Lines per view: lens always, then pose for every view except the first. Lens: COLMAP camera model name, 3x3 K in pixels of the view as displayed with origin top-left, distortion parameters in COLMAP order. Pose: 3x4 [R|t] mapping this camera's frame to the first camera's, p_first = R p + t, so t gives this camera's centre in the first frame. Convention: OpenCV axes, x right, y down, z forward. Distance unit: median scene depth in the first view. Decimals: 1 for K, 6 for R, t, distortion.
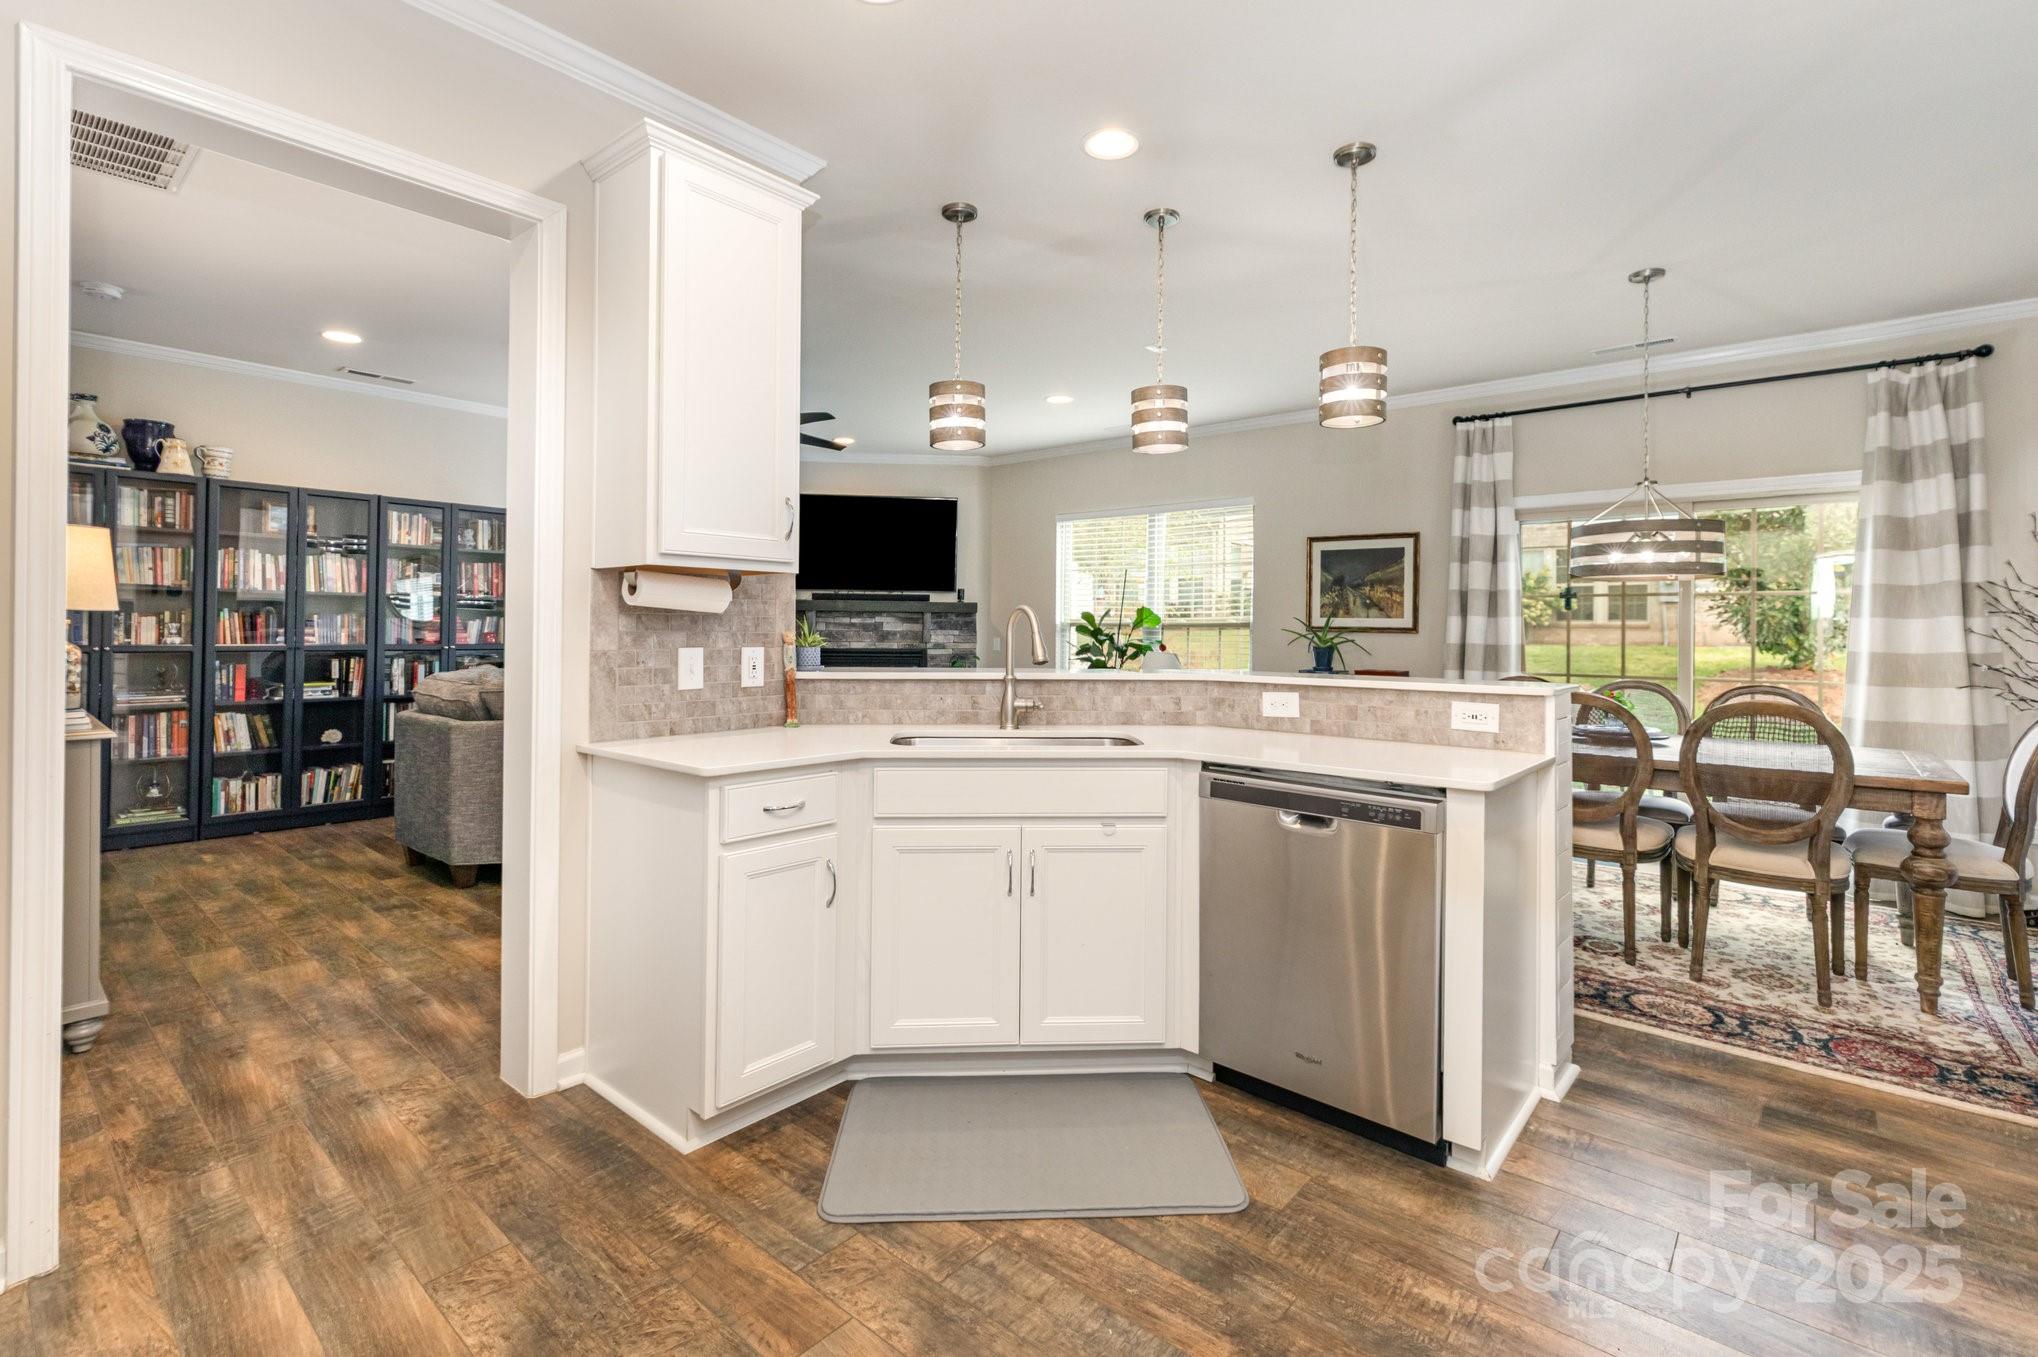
lens RADIAL K [[929.4, 0, 1016.6], [0, 929.4, 619.9], [0, 0, 1]] dist [0.002844, -0.001437]
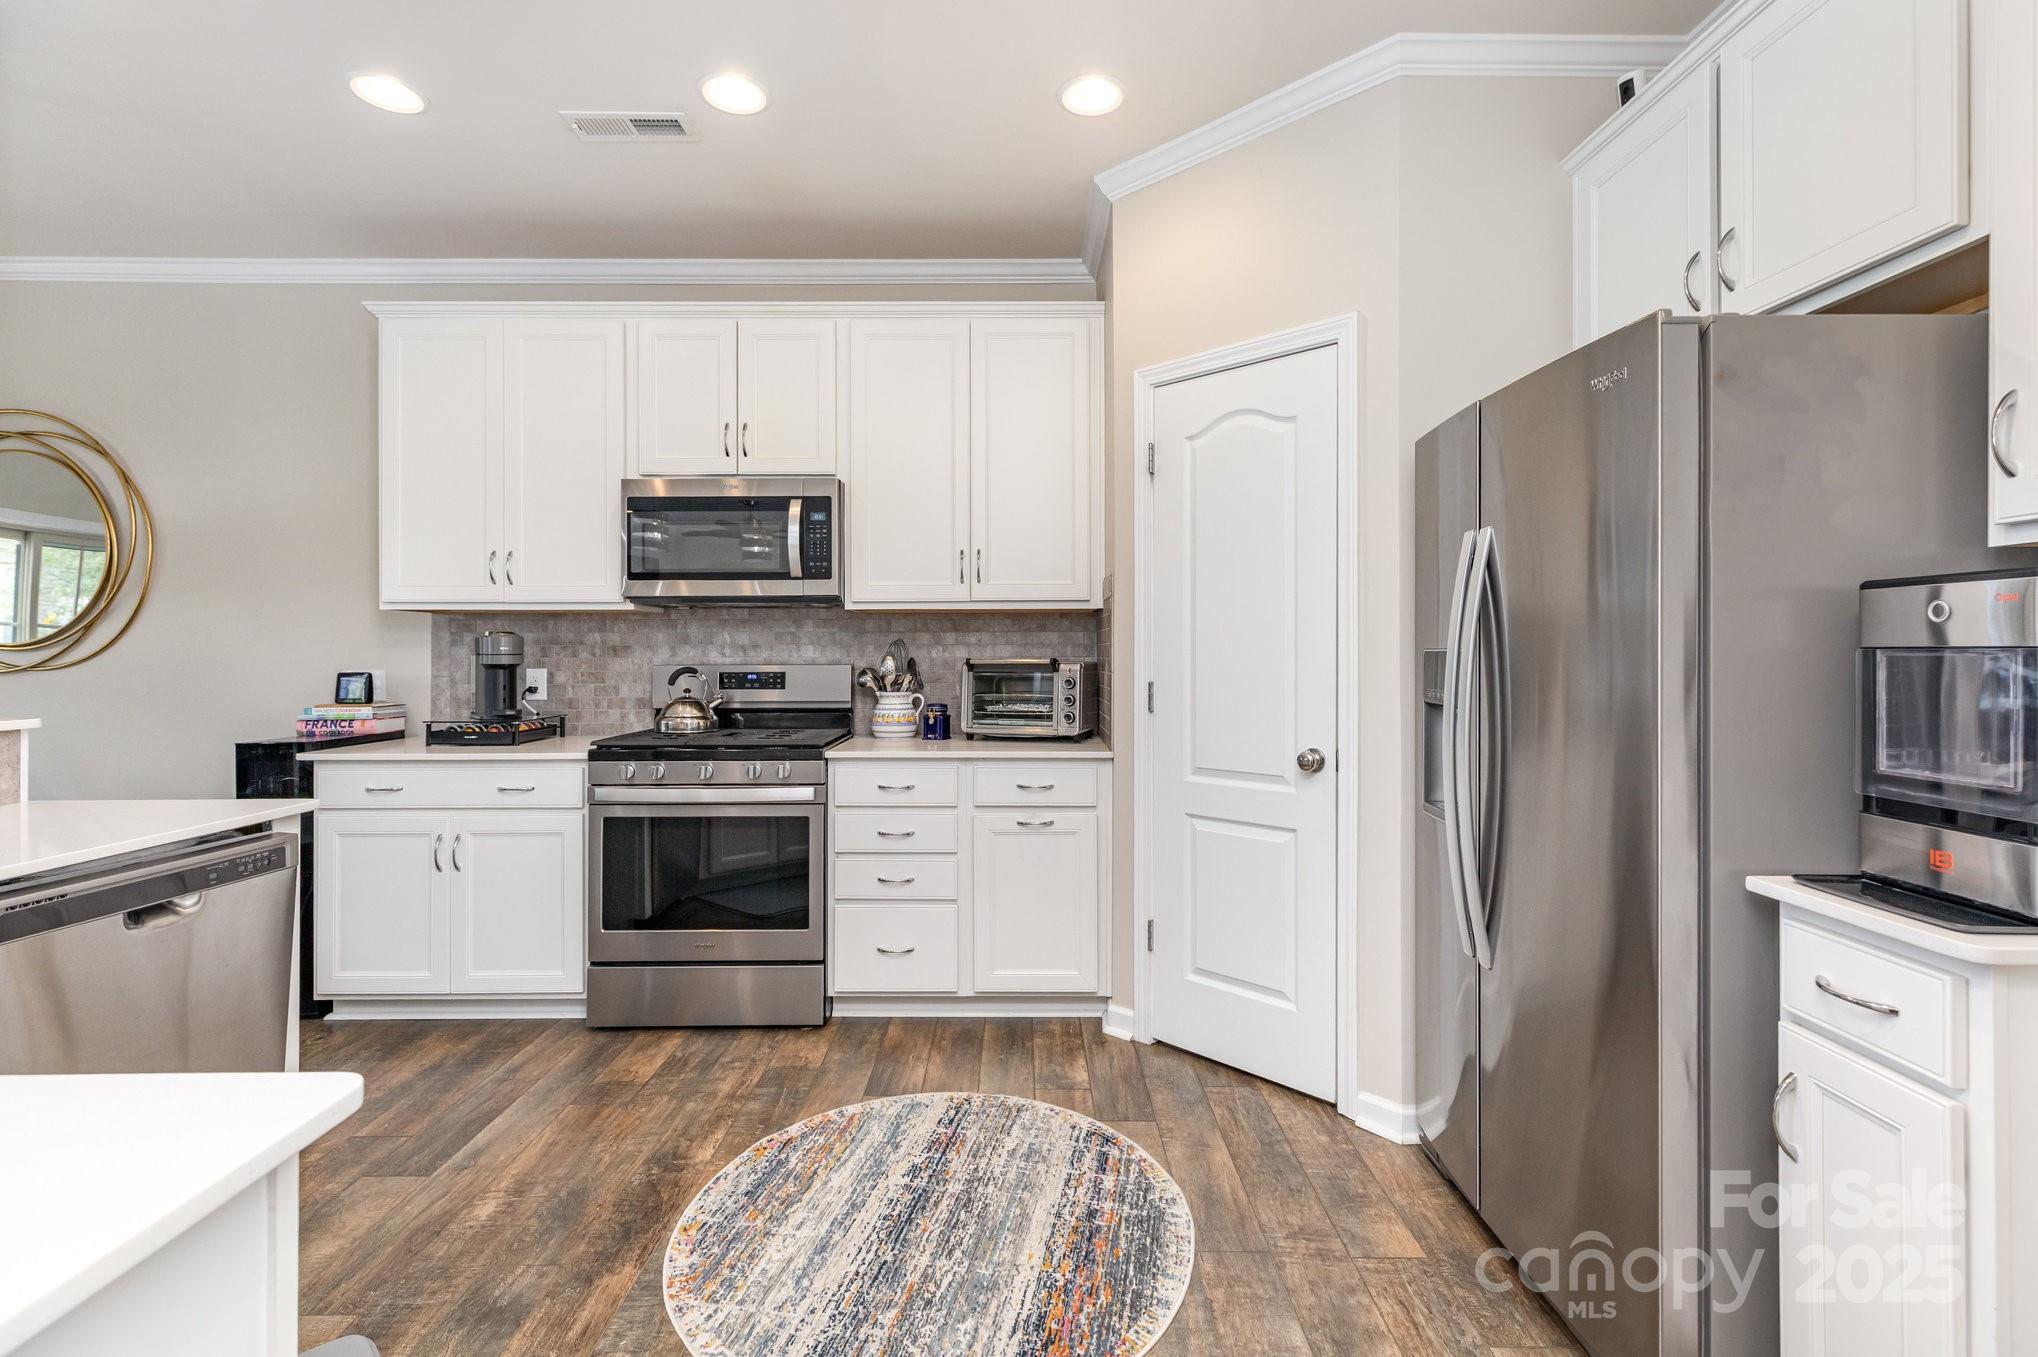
lens RADIAL K [[929.4, 0, 1040.2], [0, 929.4, 649.1], [0, 0, 1]] dist [0.002844, -0.001437]
pose [[-0.659850, -0.006320, 0.751371, -0.735638], [-0.013165, 0.999908, -0.003151, 0.002627], [-0.751282, -0.011971, -0.659872, 1.024985]]
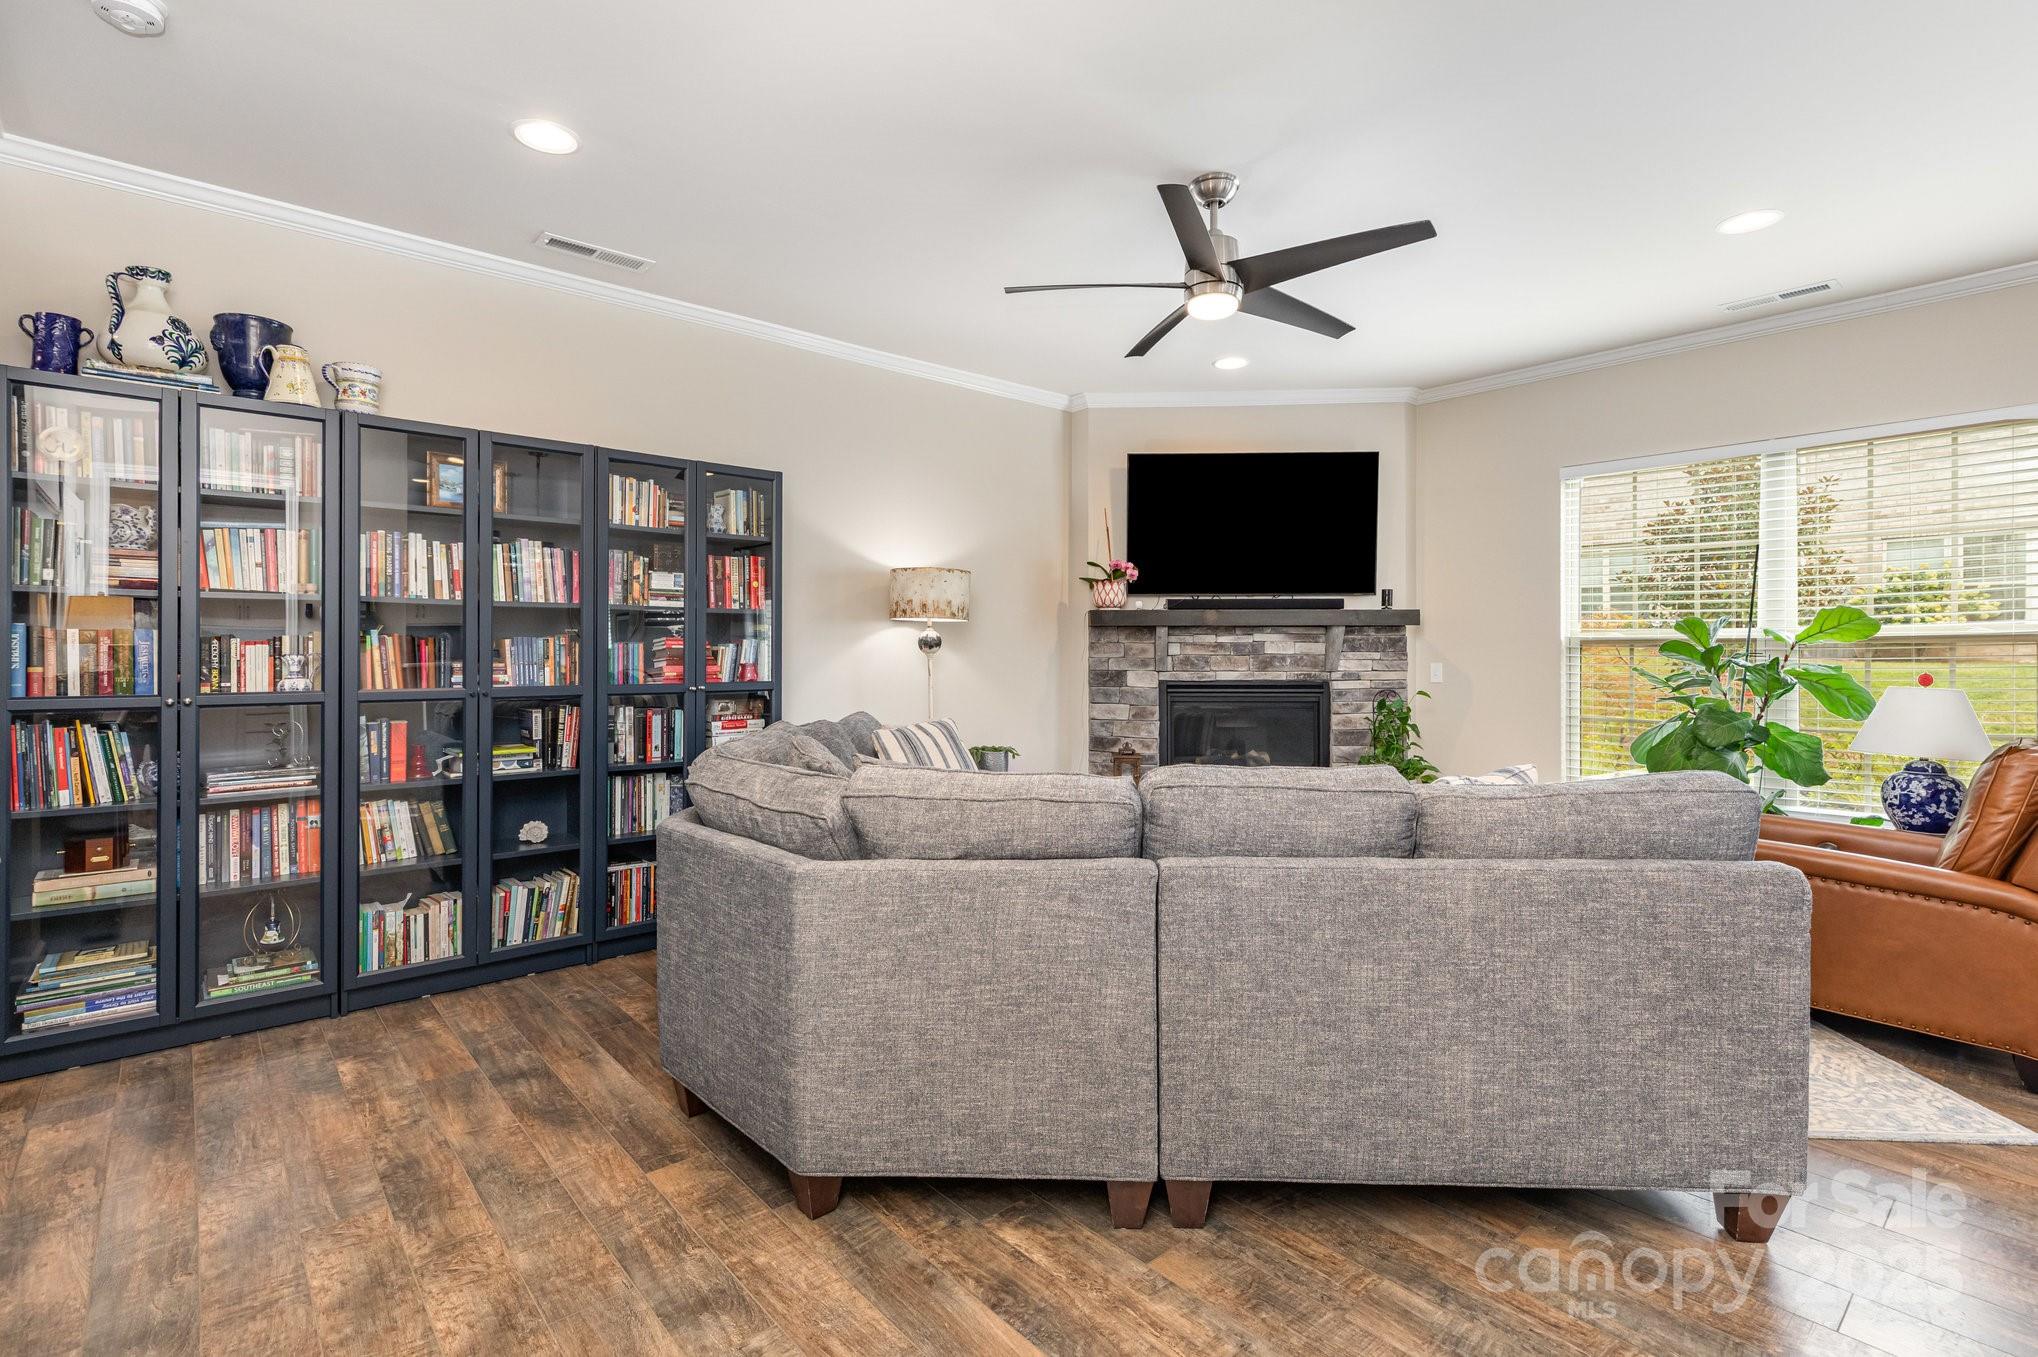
lens RADIAL K [[929.4, 0, 993.8], [0, 929.4, 649.8], [0, 0, 1]] dist [0.002844, -0.001437]
pose [[0.989075, -0.010830, -0.147014, -0.328489], [0.012226, 0.999888, 0.008596, 0.000532], [0.146905, -0.010299, 0.989097, 0.417508]]
